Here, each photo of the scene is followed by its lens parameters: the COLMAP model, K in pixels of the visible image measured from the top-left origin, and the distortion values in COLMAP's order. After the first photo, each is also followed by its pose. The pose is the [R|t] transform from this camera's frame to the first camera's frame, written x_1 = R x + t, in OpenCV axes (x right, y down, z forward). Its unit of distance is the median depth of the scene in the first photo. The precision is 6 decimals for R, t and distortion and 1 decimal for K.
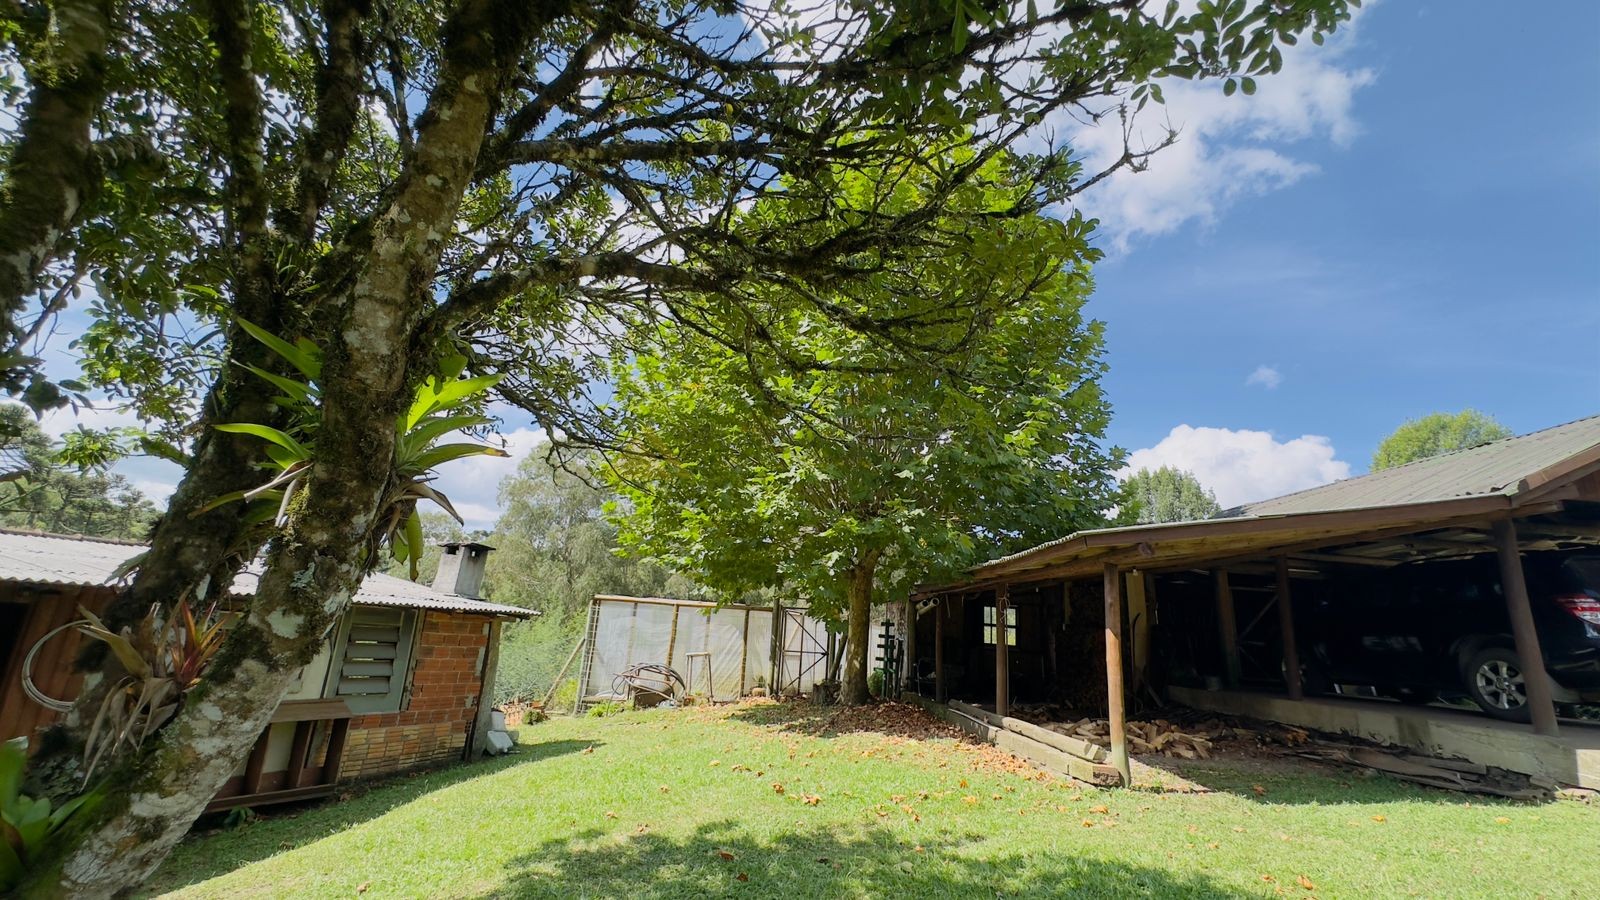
lens RADIAL K [[639.2, 0, 798.4], [0, 639.2, 451.7], [0, 0, 1]] dist [-0.003294, 0.000772]
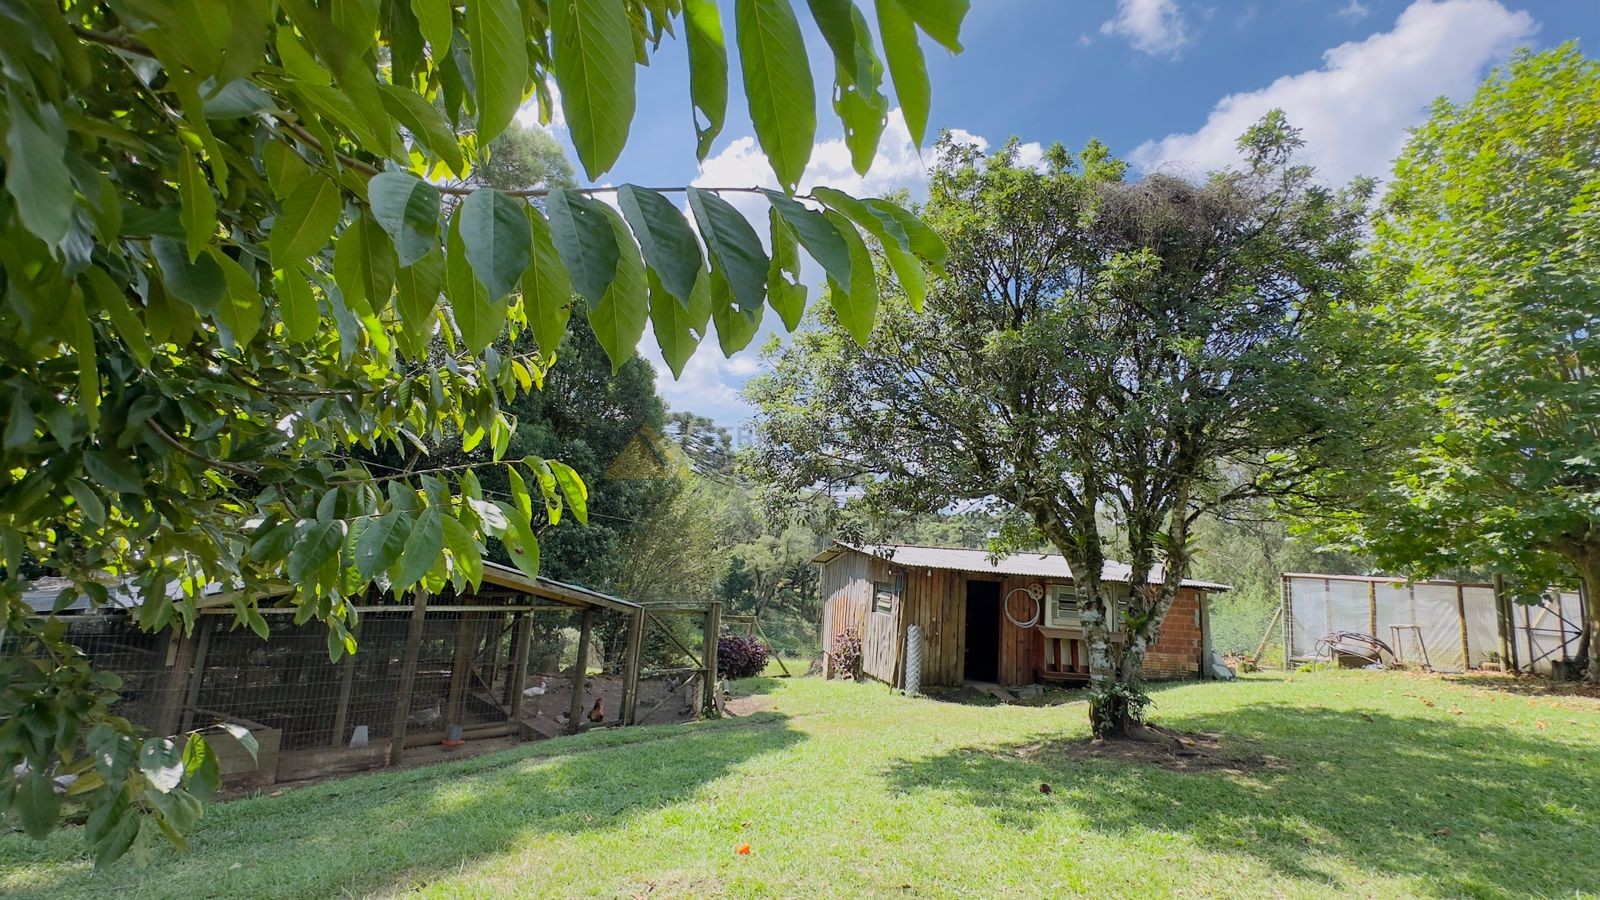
lens RADIAL K [[639.2, 0, 798.4], [0, 639.2, 451.7], [0, 0, 1]] dist [-0.003294, 0.000772]
pose [[0.563308, -0.164528, -0.809700, 0.196497], [0.194192, 0.978886, -0.063807, -0.110786], [0.803103, -0.121294, 0.583364, -0.446038]]
